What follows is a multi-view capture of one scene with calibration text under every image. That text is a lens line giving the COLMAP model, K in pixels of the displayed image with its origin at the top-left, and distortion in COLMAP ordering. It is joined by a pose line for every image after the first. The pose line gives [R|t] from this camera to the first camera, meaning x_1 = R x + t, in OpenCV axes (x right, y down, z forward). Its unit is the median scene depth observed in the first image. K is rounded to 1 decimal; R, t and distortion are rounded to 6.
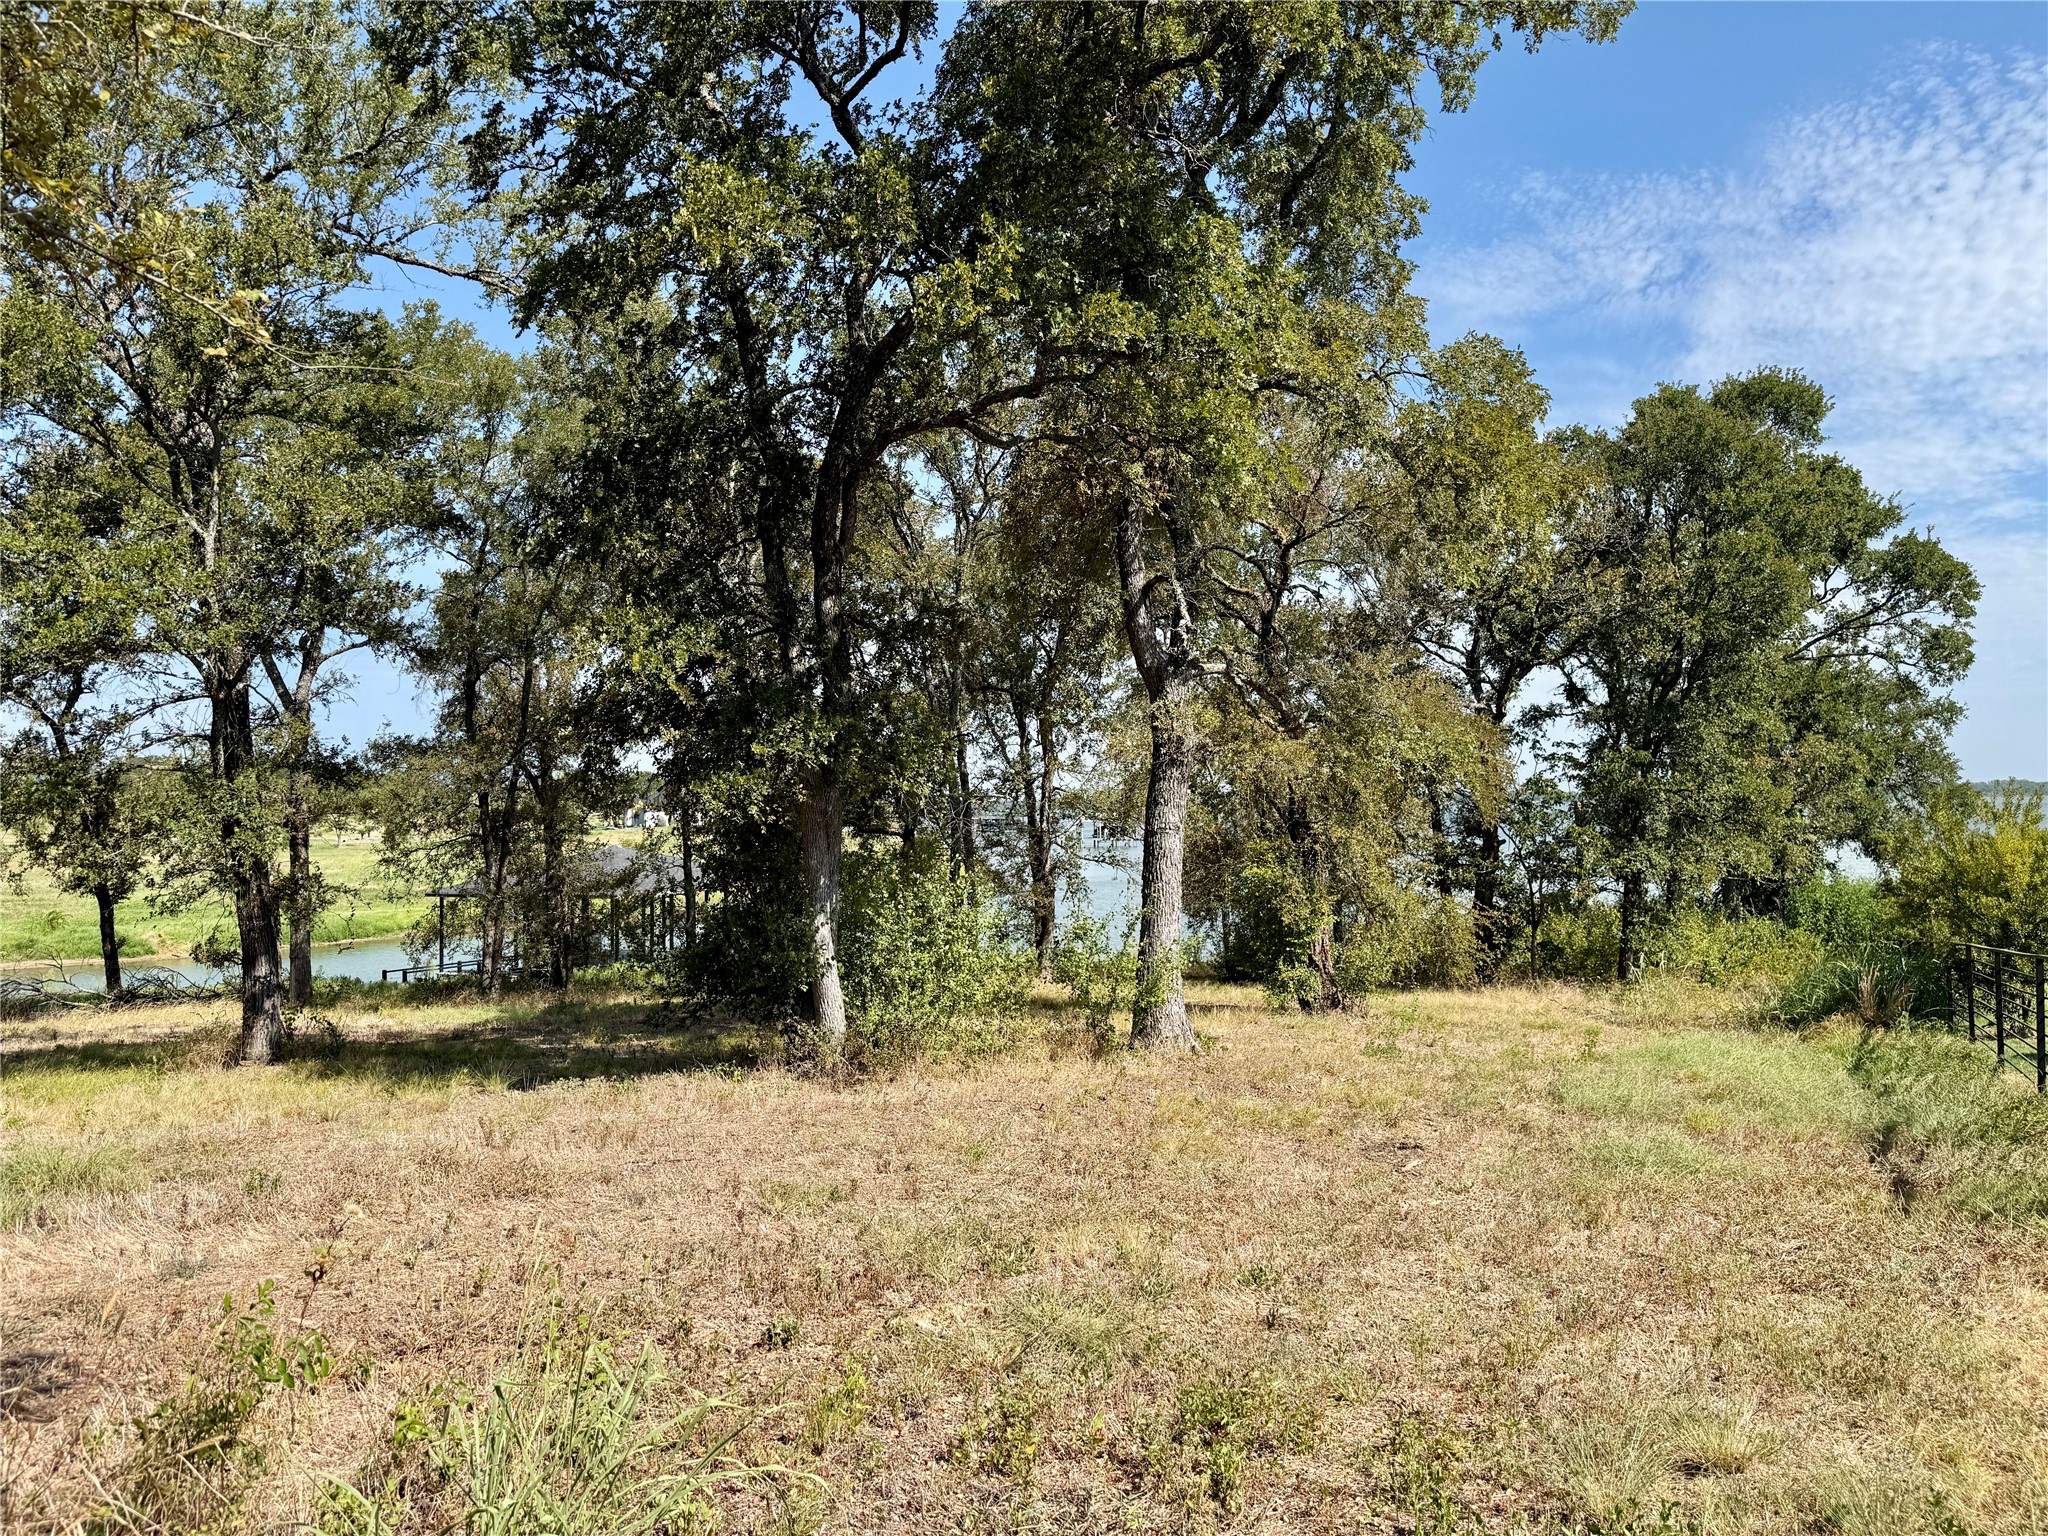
lens RADIAL K [[1428.2, 0, 1025.5], [0, 1428.2, 766.6], [0, 0, 1]] dist [0.037223, -0.056214]
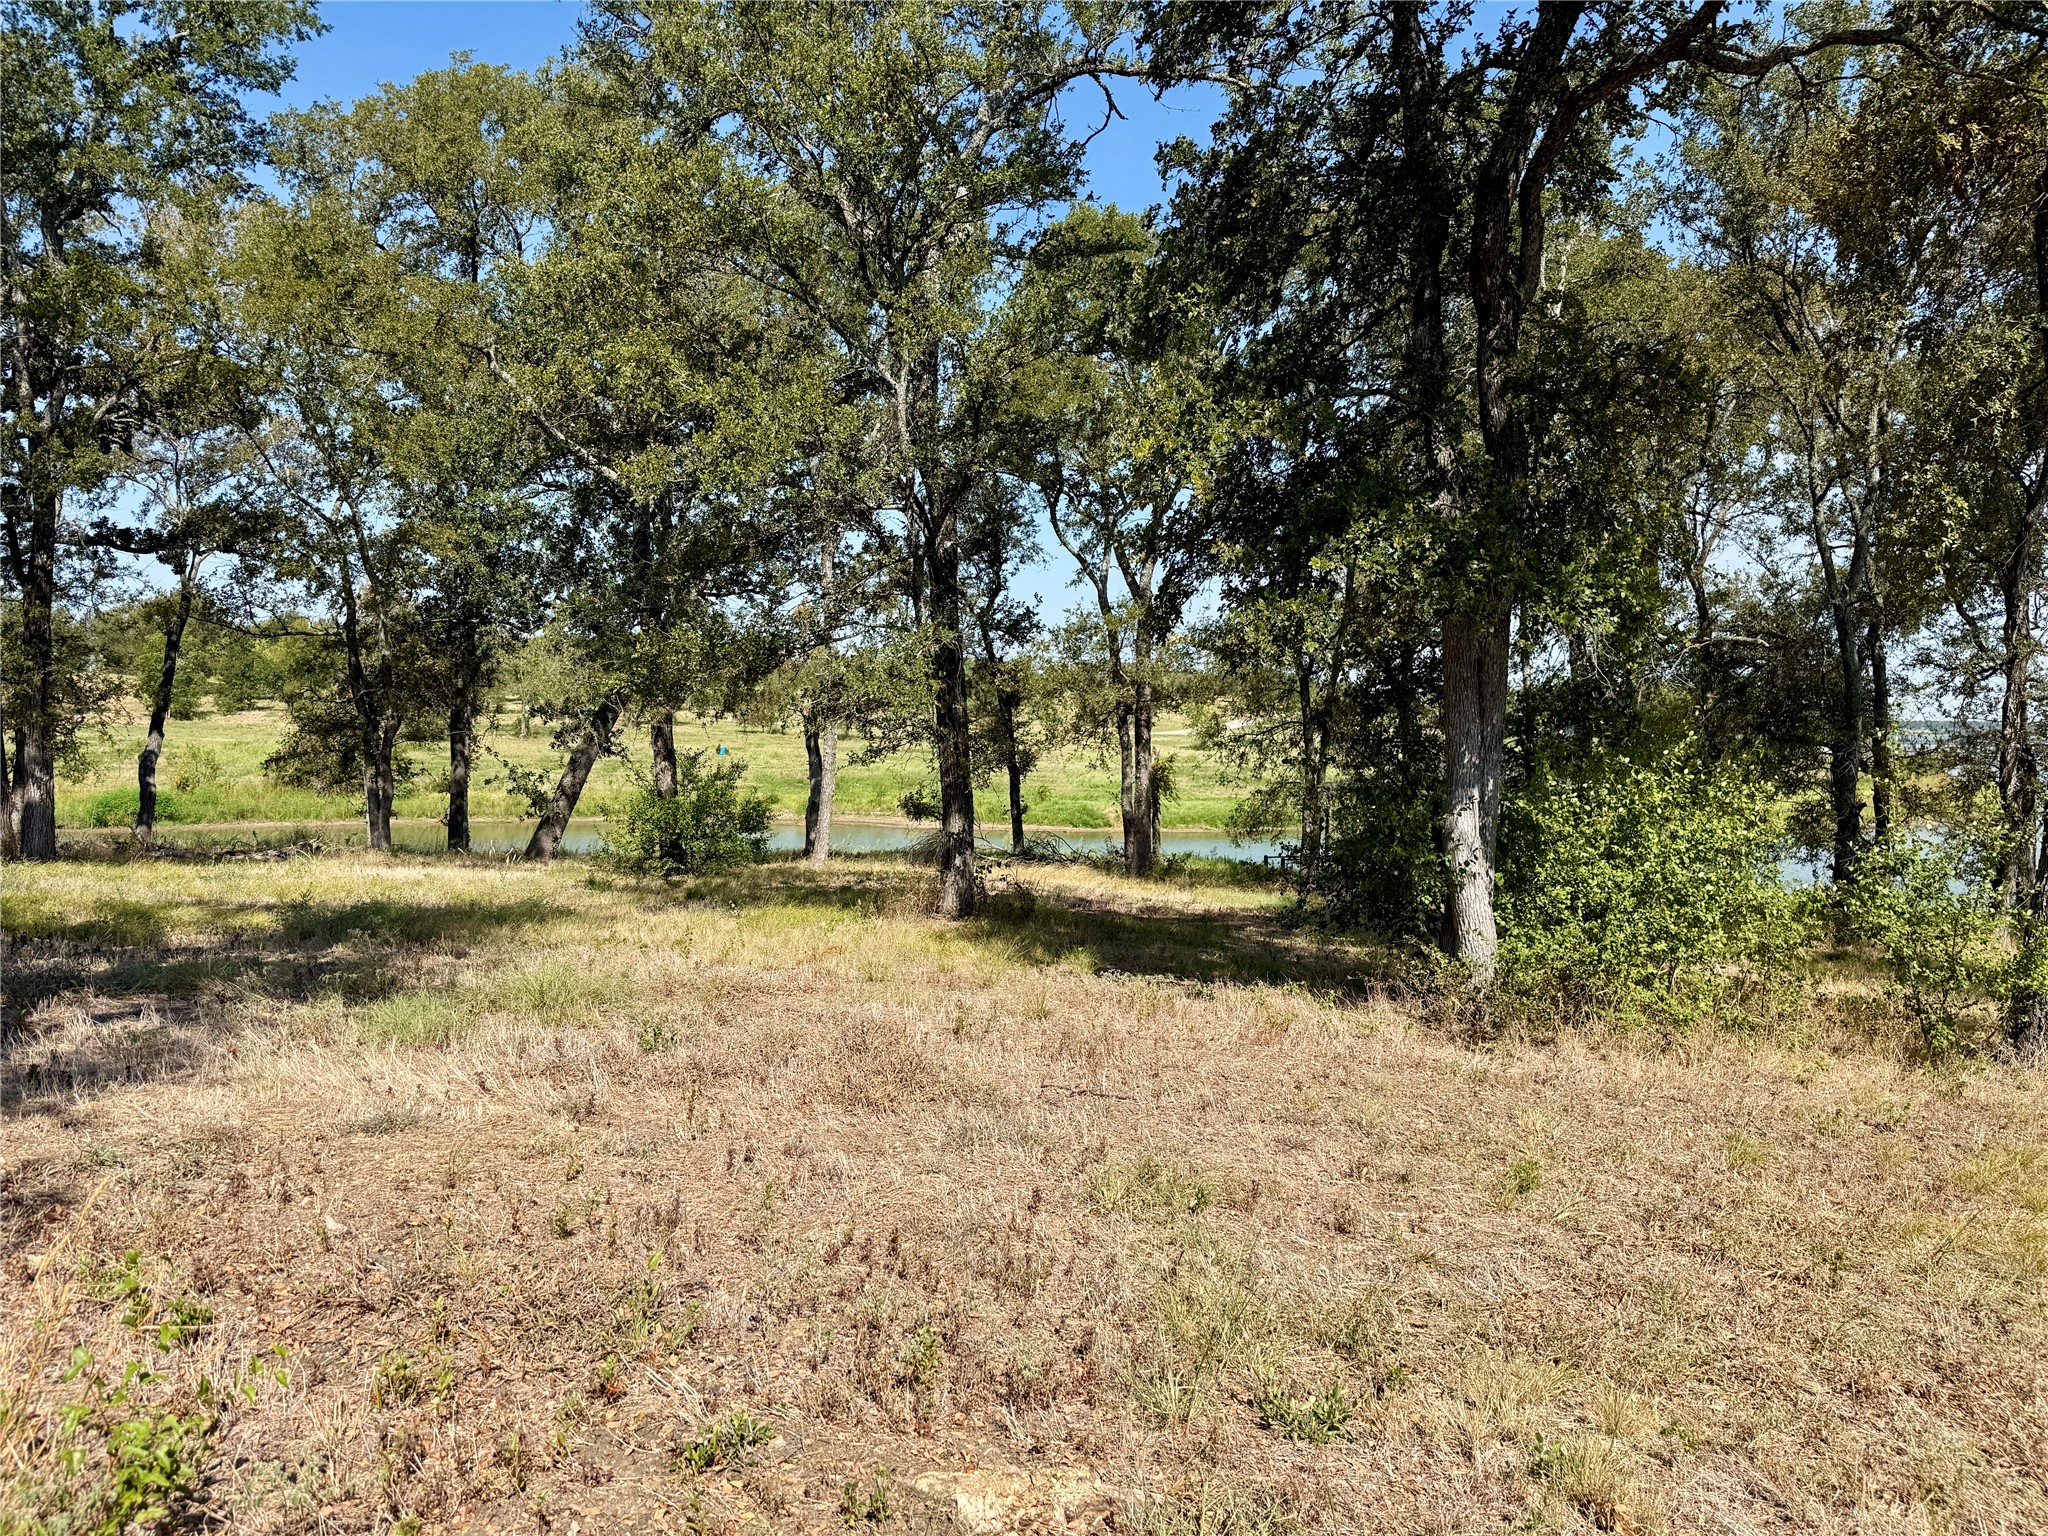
lens RADIAL K [[1428.2, 0, 1011.7], [0, 1428.2, 768.6], [0, 0, 1]] dist [0.037223, -0.056214]
pose [[0.792306, 0.052069, -0.607898, 0.102522], [-0.014665, 0.997689, 0.066342, 0.035555], [0.609947, -0.043649, 0.791239, 0.239885]]
